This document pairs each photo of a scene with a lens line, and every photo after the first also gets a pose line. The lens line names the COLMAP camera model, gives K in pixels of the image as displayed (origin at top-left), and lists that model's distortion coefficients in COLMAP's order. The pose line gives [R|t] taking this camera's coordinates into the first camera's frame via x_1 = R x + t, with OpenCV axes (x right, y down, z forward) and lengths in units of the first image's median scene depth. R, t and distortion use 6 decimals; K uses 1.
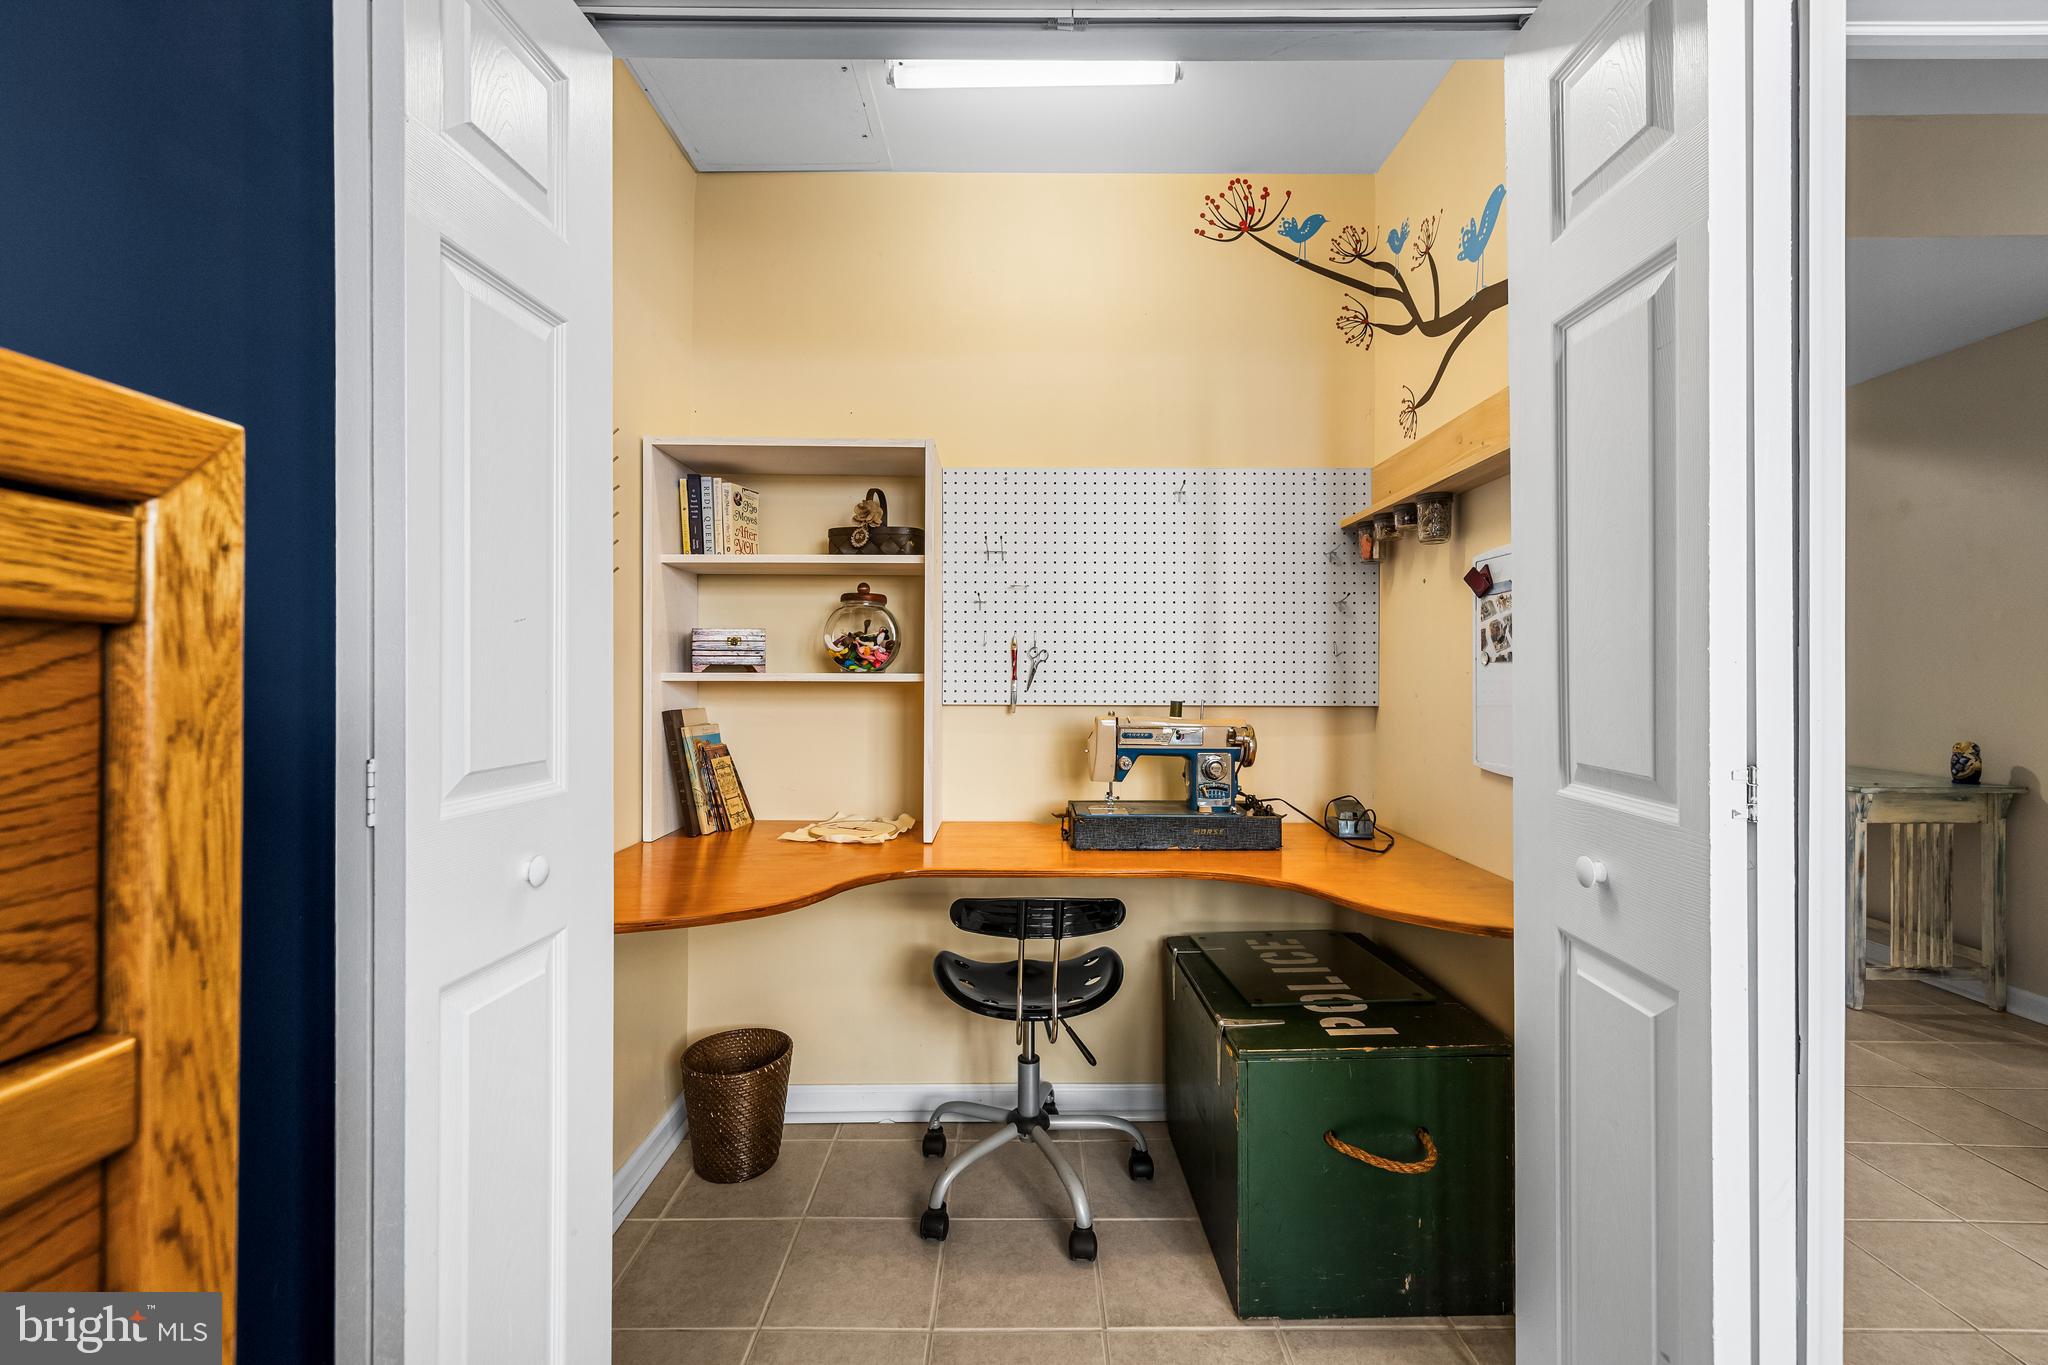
lens RADIAL K [[867.5, 0, 1025.5], [0, 867.5, 676.6], [0, 0, 1]] dist [0.001331, 0.000530]
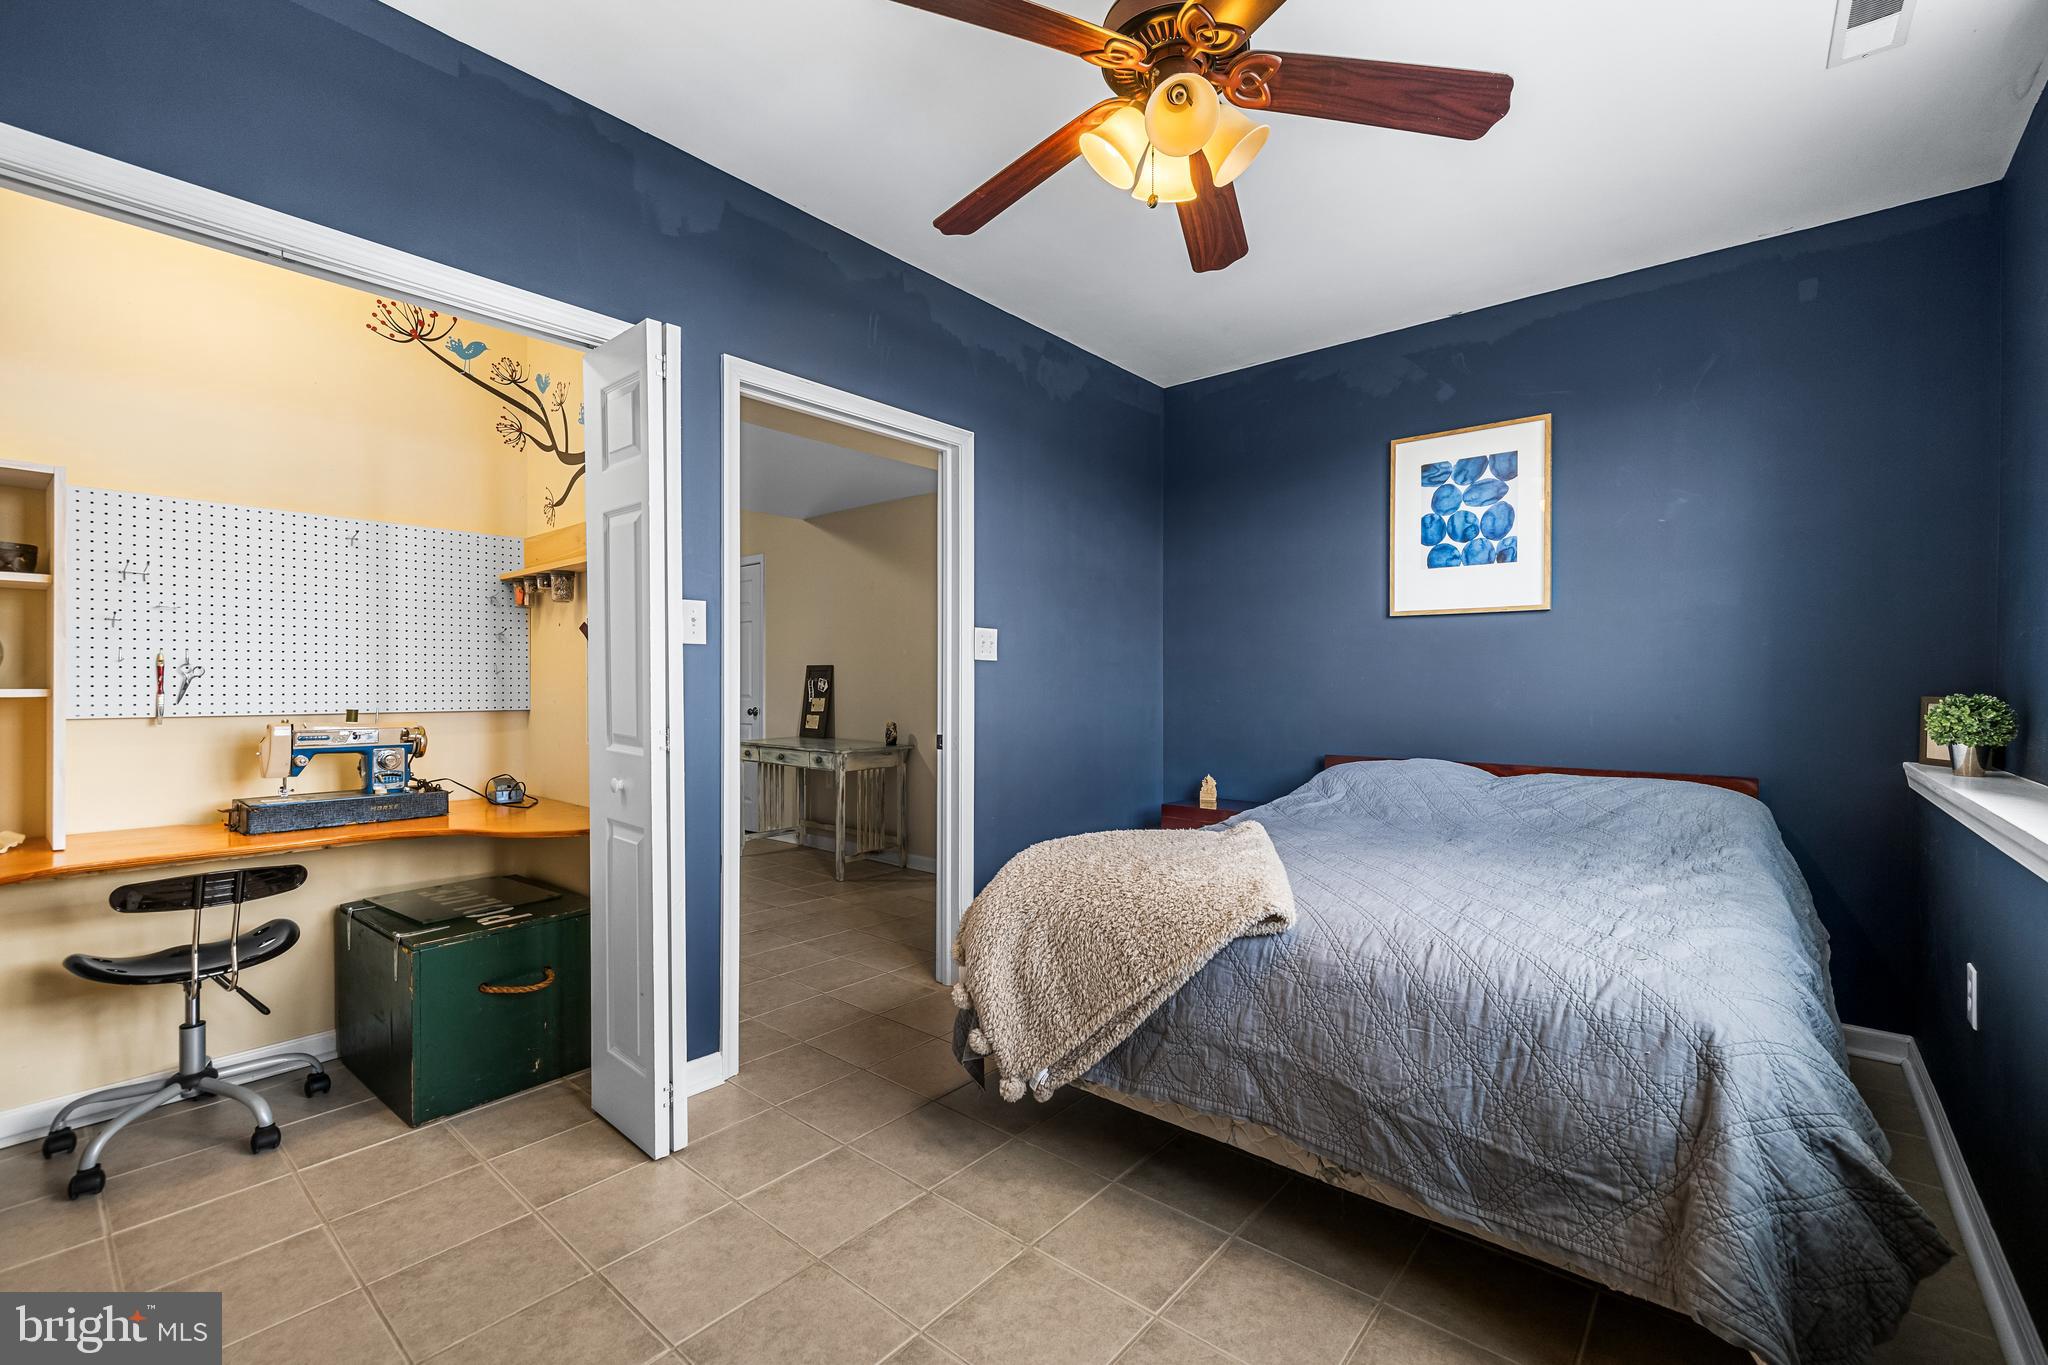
lens RADIAL K [[867.5, 0, 1029.8], [0, 867.5, 684.0], [0, 0, 1]] dist [0.001331, 0.000530]
pose [[0.647032, -0.001833, 0.762461, -0.145373], [0.000807, 0.999998, 0.001719, -0.009878], [-0.762463, -0.000497, 0.647032, -0.546296]]
